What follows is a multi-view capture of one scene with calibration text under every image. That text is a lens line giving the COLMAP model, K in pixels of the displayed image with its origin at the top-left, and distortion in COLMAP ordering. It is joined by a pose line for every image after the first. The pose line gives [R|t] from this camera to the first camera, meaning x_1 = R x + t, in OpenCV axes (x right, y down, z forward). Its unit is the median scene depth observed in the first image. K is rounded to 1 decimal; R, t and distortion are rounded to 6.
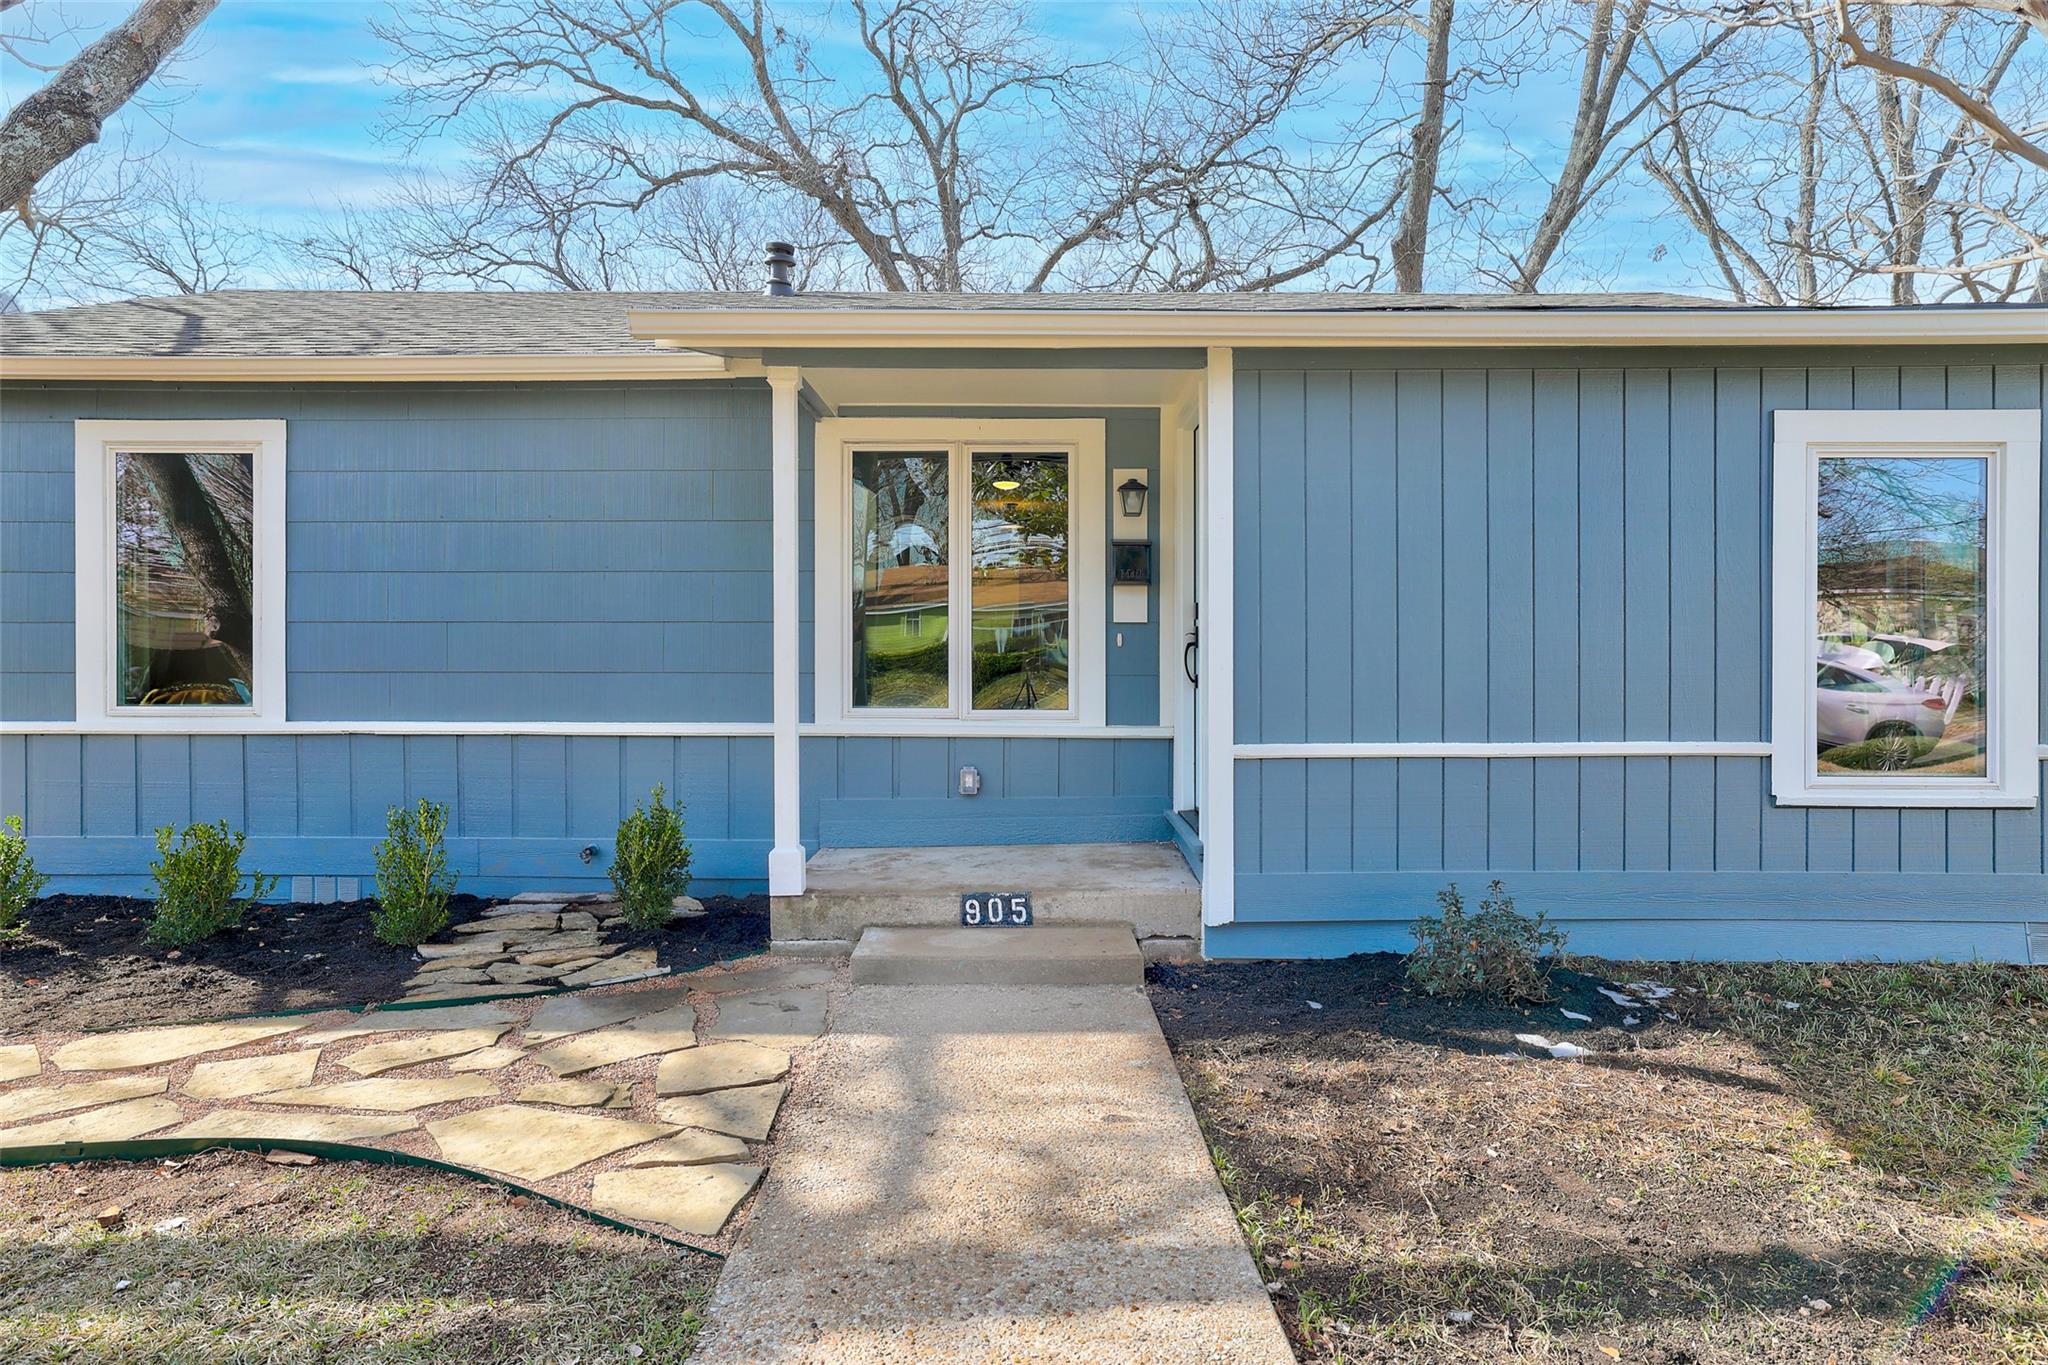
lens RADIAL K [[1132.7, 0, 1023.9], [0, 1132.7, 653.3], [0, 0, 1]] dist [-0.007107, -0.000129]
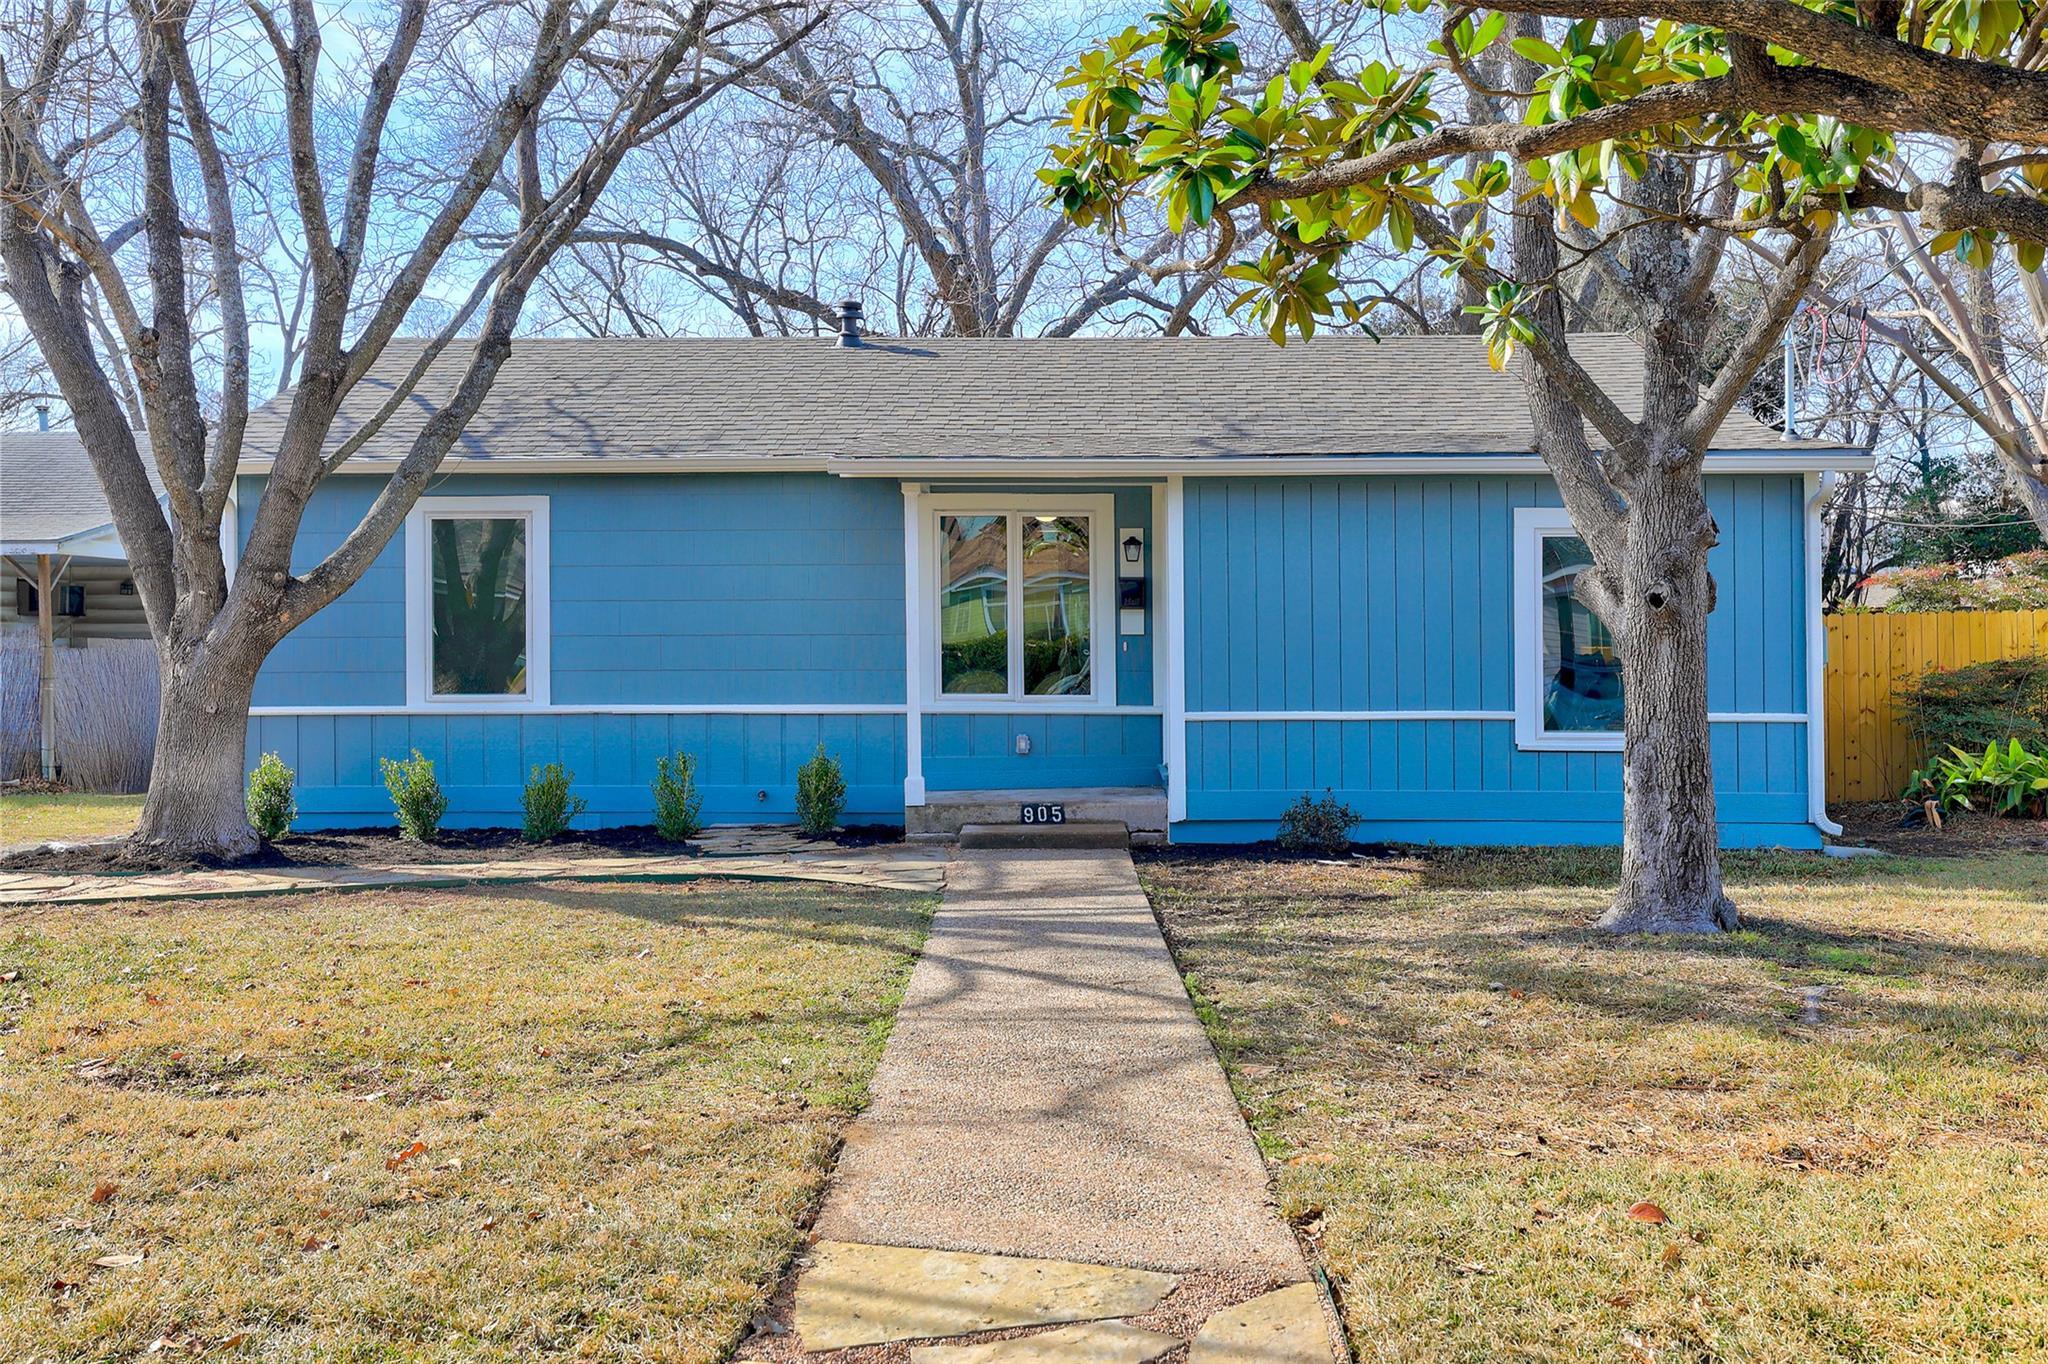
lens RADIAL K [[1848.7, 0, 1019.4], [0, 1848.7, 620.1], [0, 0, 1]] dist [0.001645, -0.000311]
pose [[0.999654, -0.003047, -0.026139, 0.011521], [0.002803, 0.999952, -0.009365, -0.027604], [0.026166, 0.009288, 0.999614, -1.538273]]
